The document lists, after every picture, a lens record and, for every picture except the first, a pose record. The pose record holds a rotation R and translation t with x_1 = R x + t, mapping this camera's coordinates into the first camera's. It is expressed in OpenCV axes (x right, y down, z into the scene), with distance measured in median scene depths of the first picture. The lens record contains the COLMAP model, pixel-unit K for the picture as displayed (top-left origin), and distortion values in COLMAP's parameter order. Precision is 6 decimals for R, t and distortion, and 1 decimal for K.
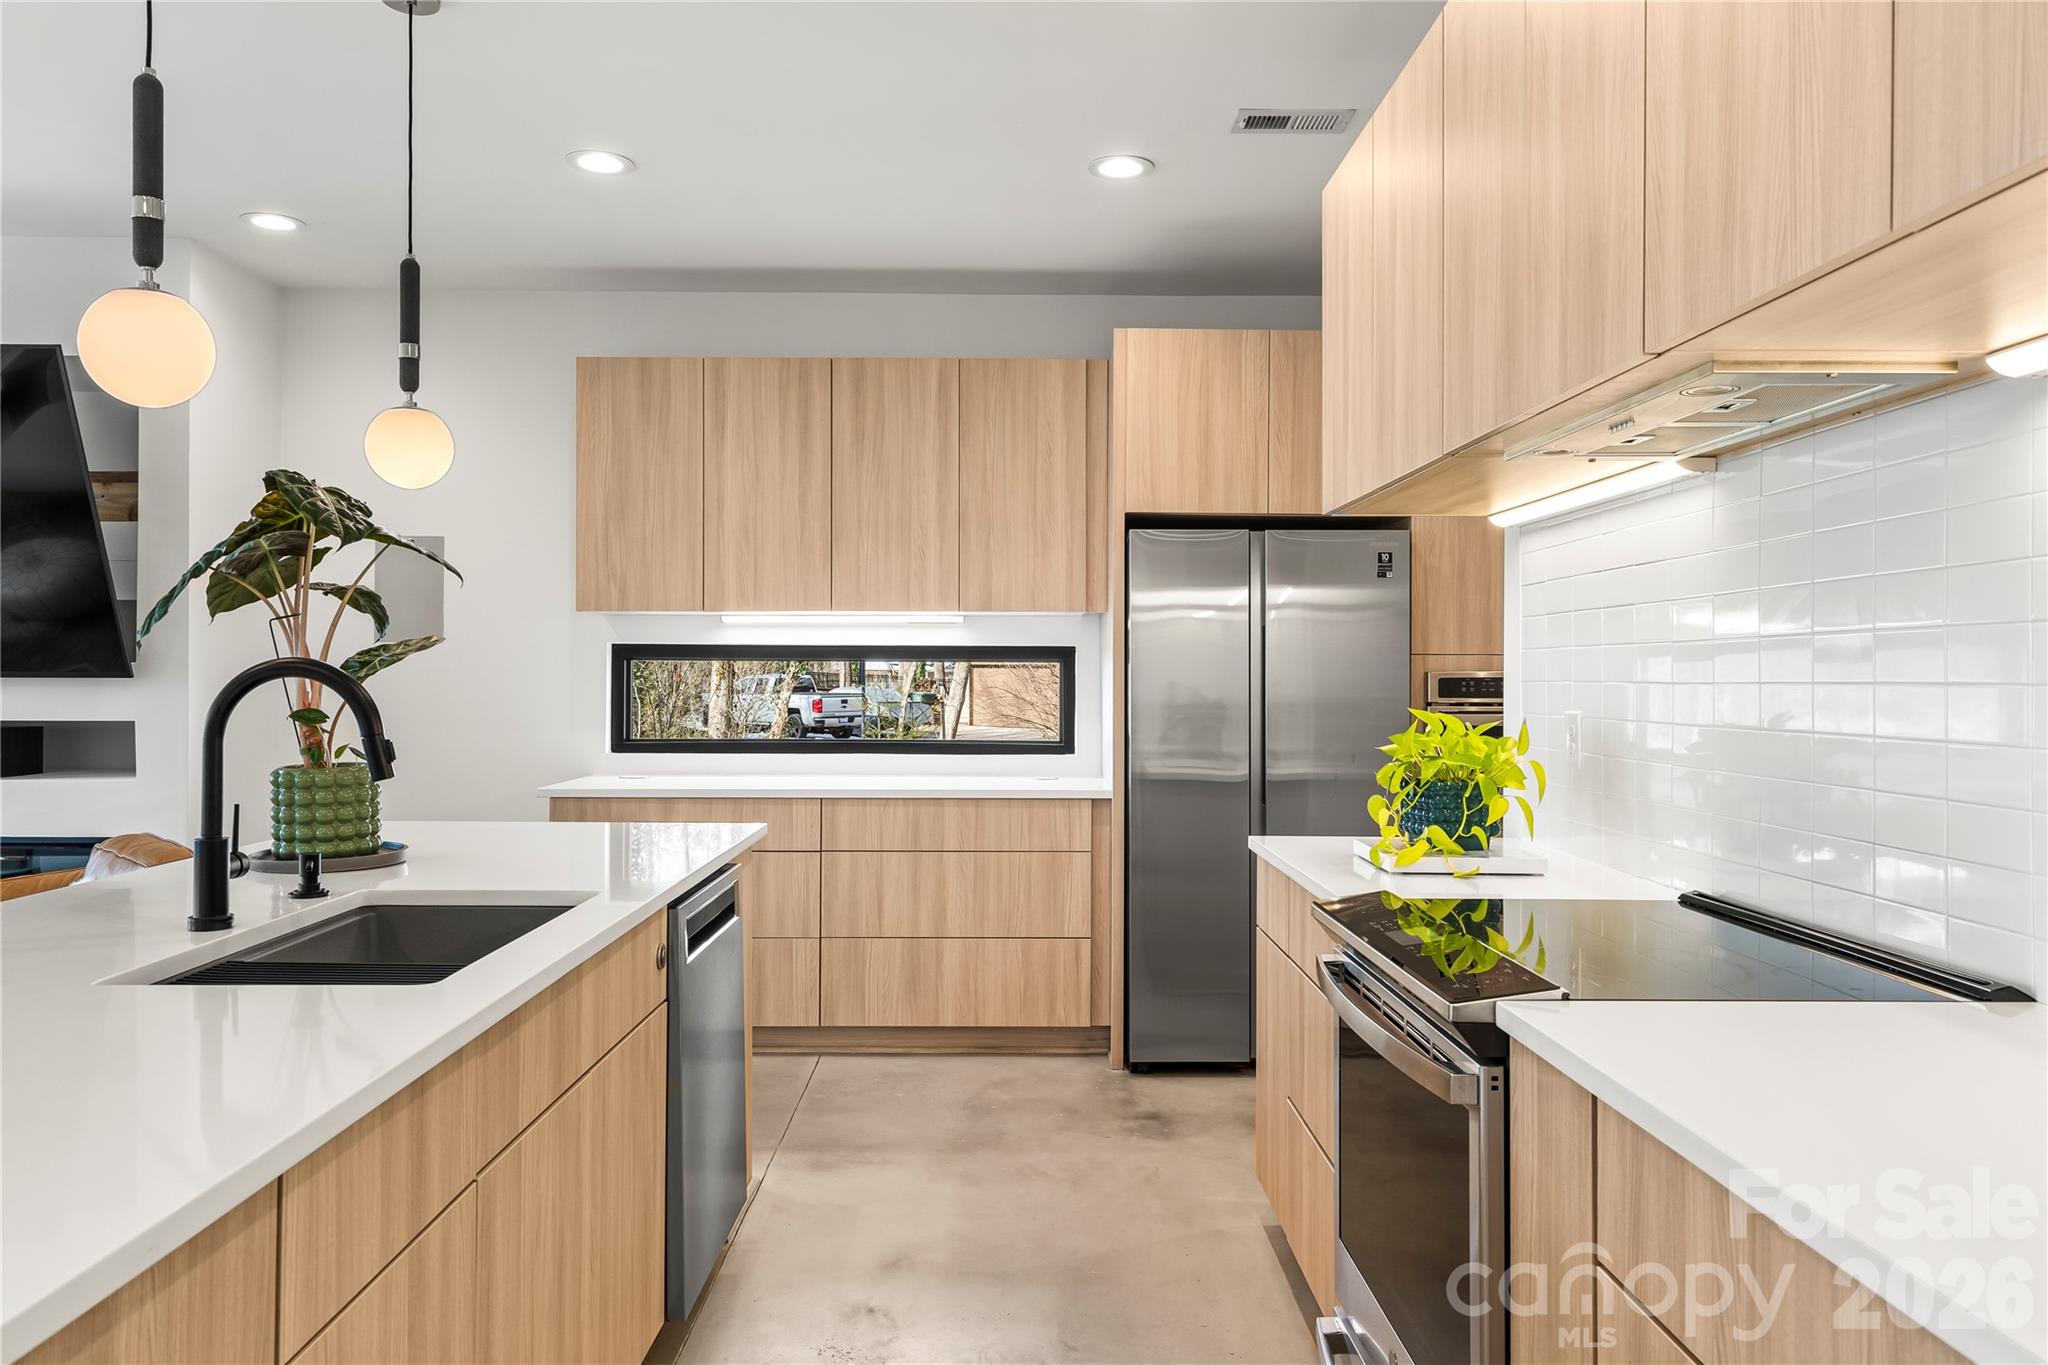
lens RADIAL K [[1396.3, 0, 1014.4], [0, 1396.3, 664.3], [0, 0, 1]] dist [0.002920, -0.000125]
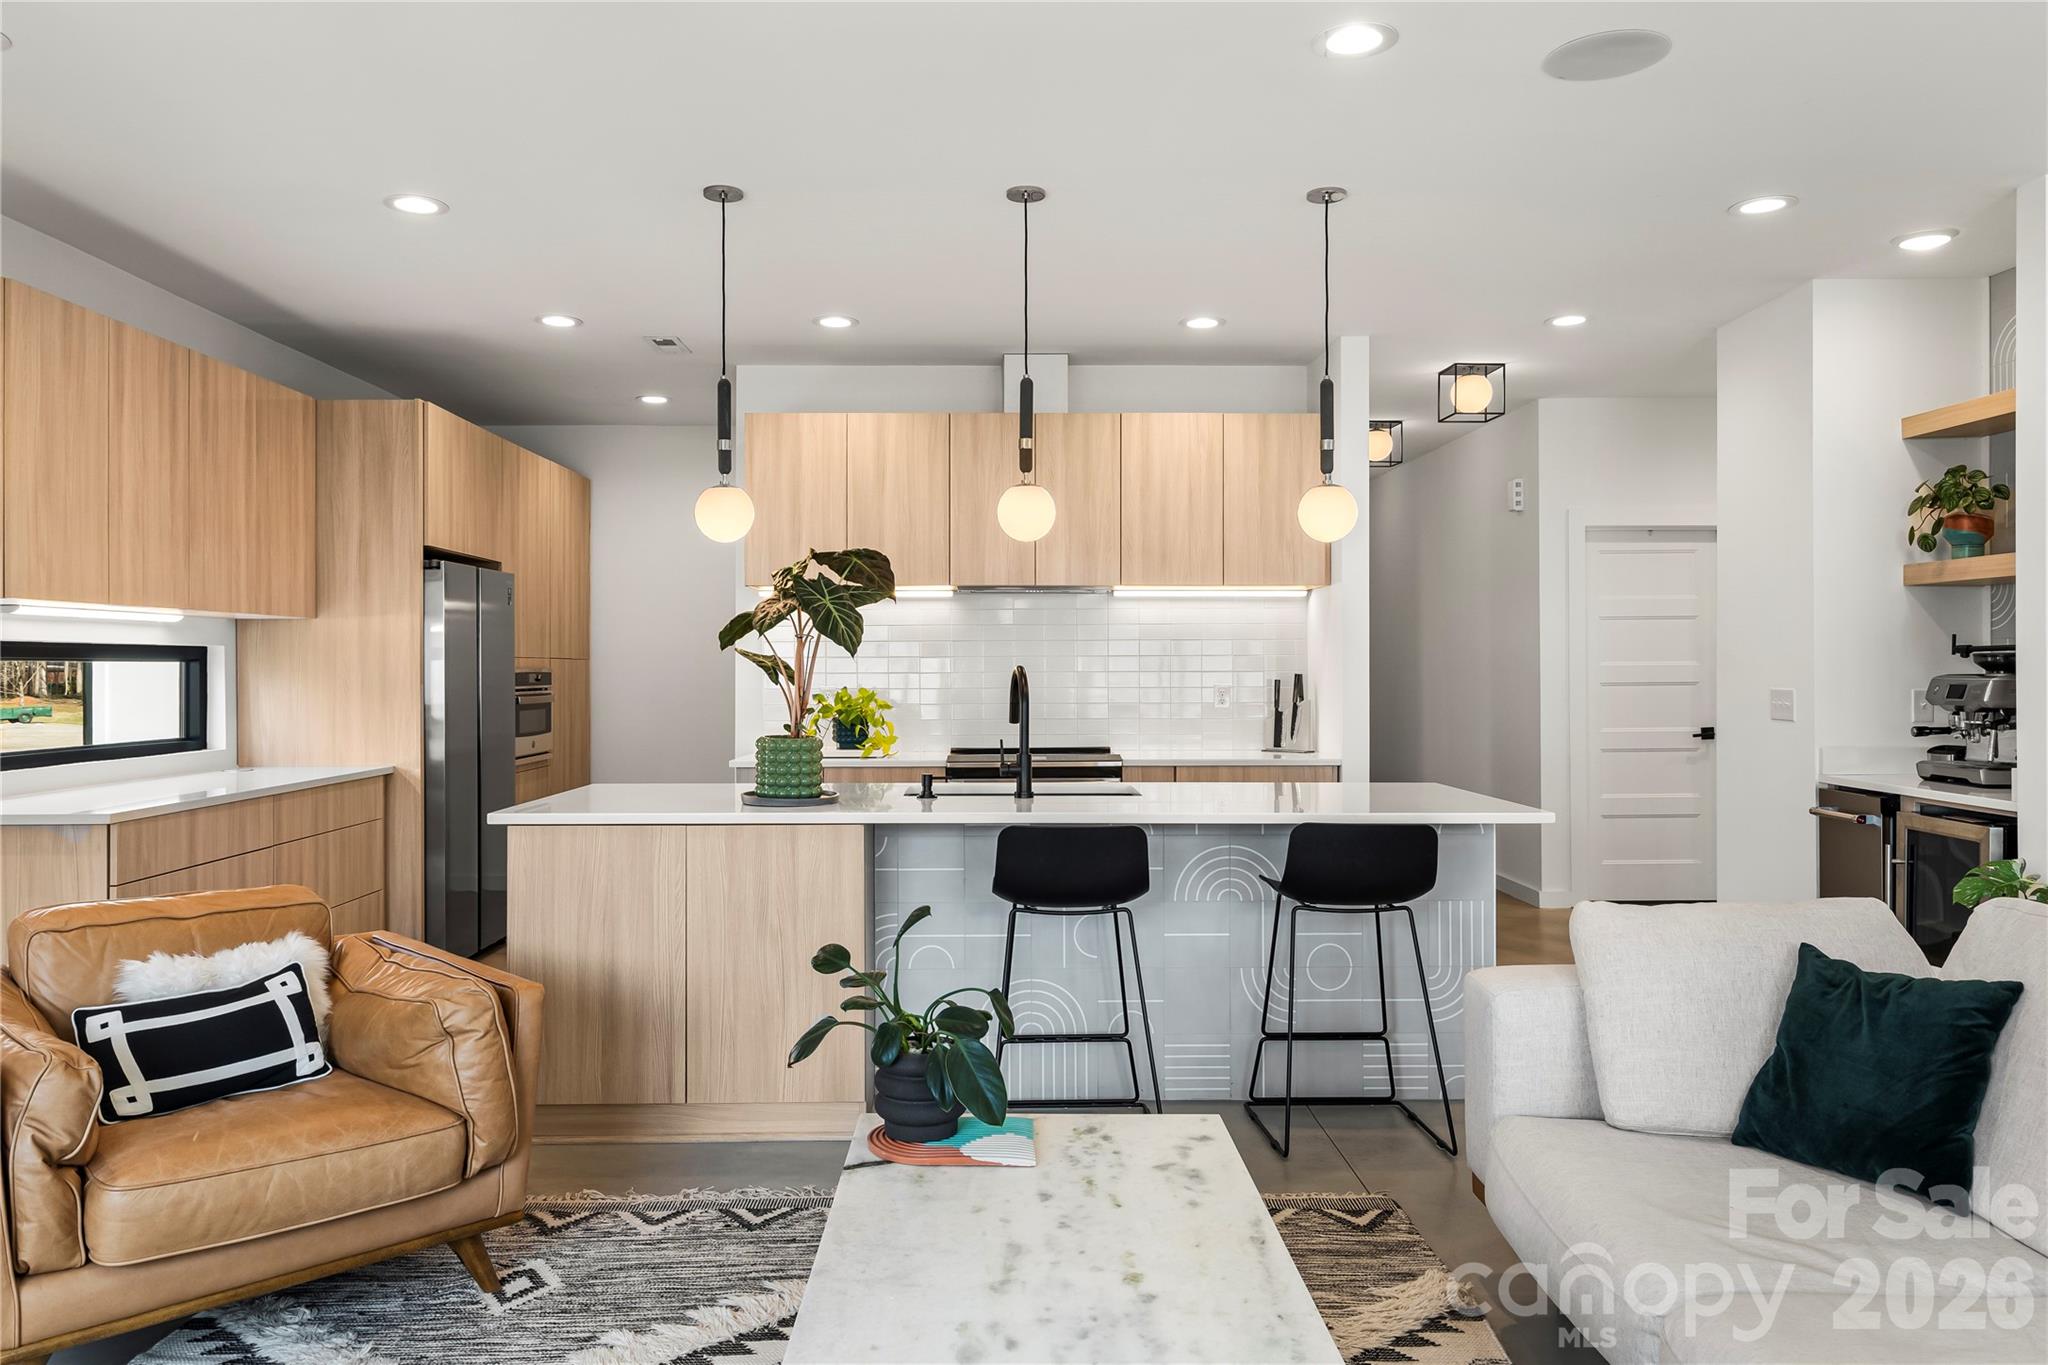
lens RADIAL K [[1437.4, 0, 1006.4], [0, 1437.4, 659.3], [0, 0, 1]] dist [0.008920, 0.000881]
pose [[-0.005195, 0.002331, 0.999984, -1.236730], [-0.004524, 0.999987, -0.002354, -0.003866], [-0.999976, -0.004536, -0.005185, 0.476495]]
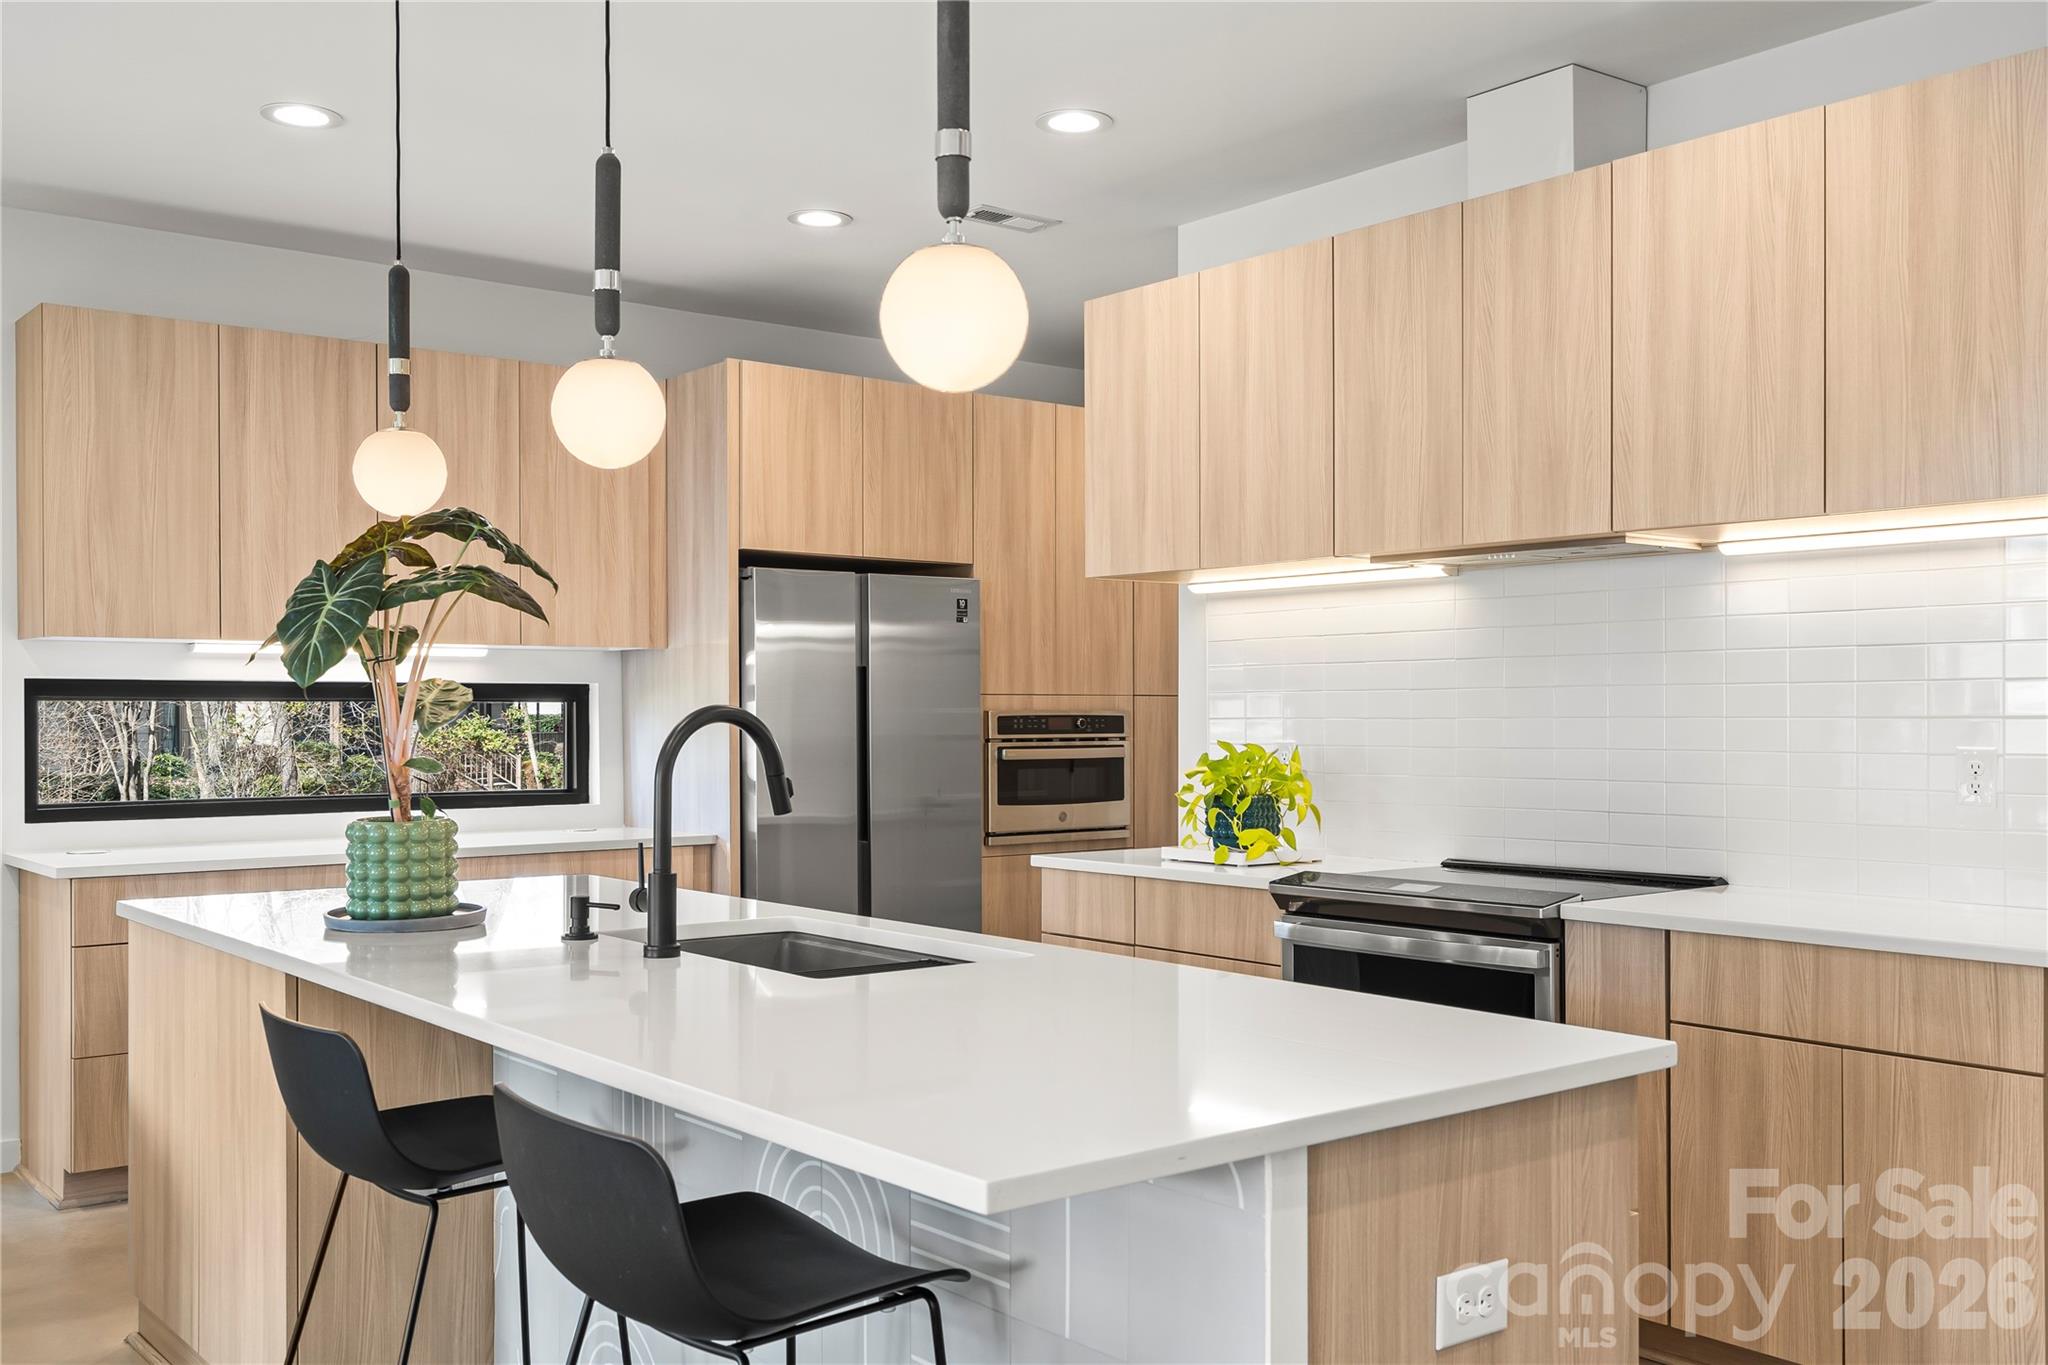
lens RADIAL K [[1855.7, 0, 1010.8], [0, 1855.7, 708.6], [0, 0, 1]] dist [0.013918, -0.010893]
pose [[0.785071, -0.004788, 0.619387, -0.575998], [0.001395, 0.999981, 0.005962, -0.004438], [-0.619404, -0.003817, 0.785063, -0.135538]]
